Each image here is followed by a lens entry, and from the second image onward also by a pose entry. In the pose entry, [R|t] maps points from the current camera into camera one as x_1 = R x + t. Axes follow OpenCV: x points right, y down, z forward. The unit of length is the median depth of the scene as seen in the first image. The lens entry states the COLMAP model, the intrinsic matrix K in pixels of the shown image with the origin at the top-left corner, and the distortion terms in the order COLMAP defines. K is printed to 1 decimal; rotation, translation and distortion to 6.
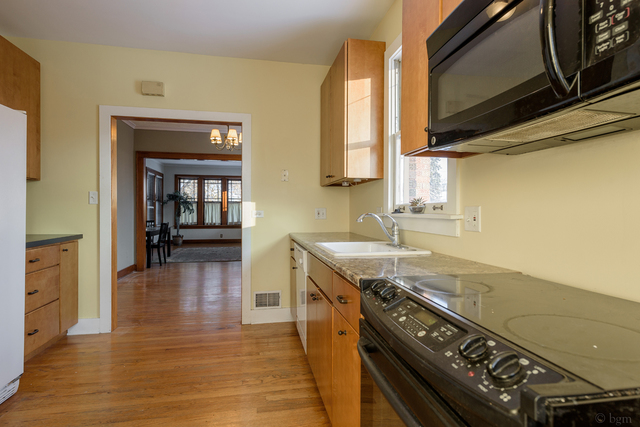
lens RADIAL K [[350.4, 0, 325.6], [0, 350.4, 213.5], [0, 0, 1]] dist [0.007788, -0.003094]
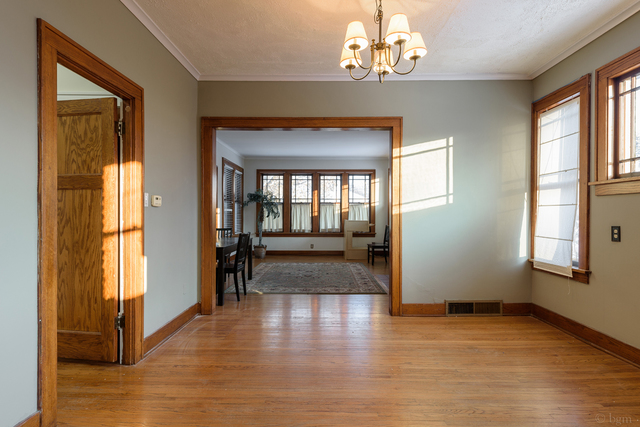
lens RADIAL K [[350.4, 0, 322.6], [0, 350.4, 214.3], [0, 0, 1]] dist [0.007788, -0.003094]
pose [[0.977279, -0.000027, -0.211957, -0.114688], [-0.001321, 0.999980, -0.006214, -0.003179], [0.211953, 0.006353, 0.977259, 0.253417]]
